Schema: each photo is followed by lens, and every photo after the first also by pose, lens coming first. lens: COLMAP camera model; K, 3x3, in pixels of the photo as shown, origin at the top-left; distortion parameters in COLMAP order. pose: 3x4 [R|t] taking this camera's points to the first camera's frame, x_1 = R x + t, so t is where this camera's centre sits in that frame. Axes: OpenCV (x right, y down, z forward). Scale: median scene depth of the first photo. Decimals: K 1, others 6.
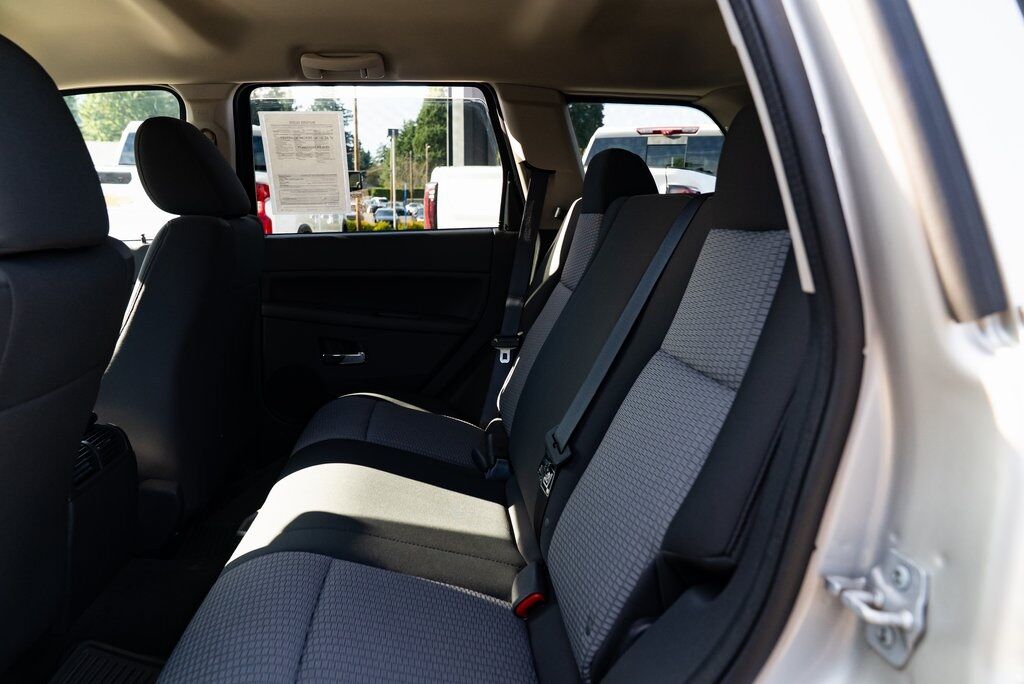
lens RADIAL K [[697.7, 0, 511.4], [0, 697.7, 338.3], [0, 0, 1]] dist [-0.033203, 0.021287]
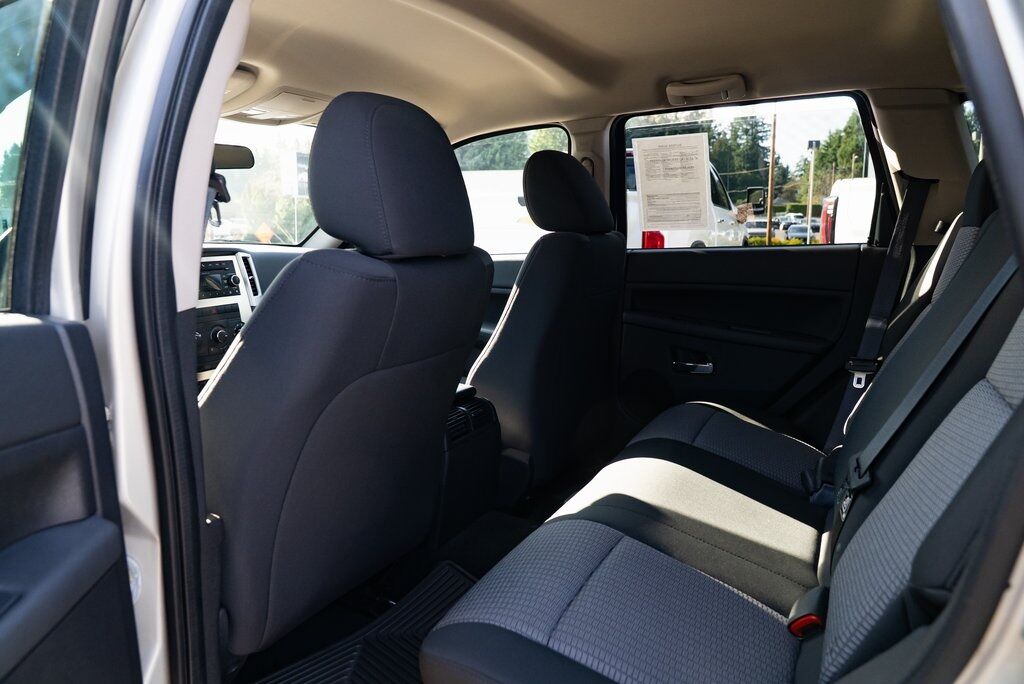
lens RADIAL K [[697.7, 0, 508.2], [0, 697.7, 341.9], [0, 0, 1]] dist [-0.033203, 0.021287]
pose [[0.839496, 0.074012, -0.538302, 0.096004], [-0.084354, 0.996421, 0.005446, 0.008940], [0.536779, 0.040836, 0.842734, -0.035745]]
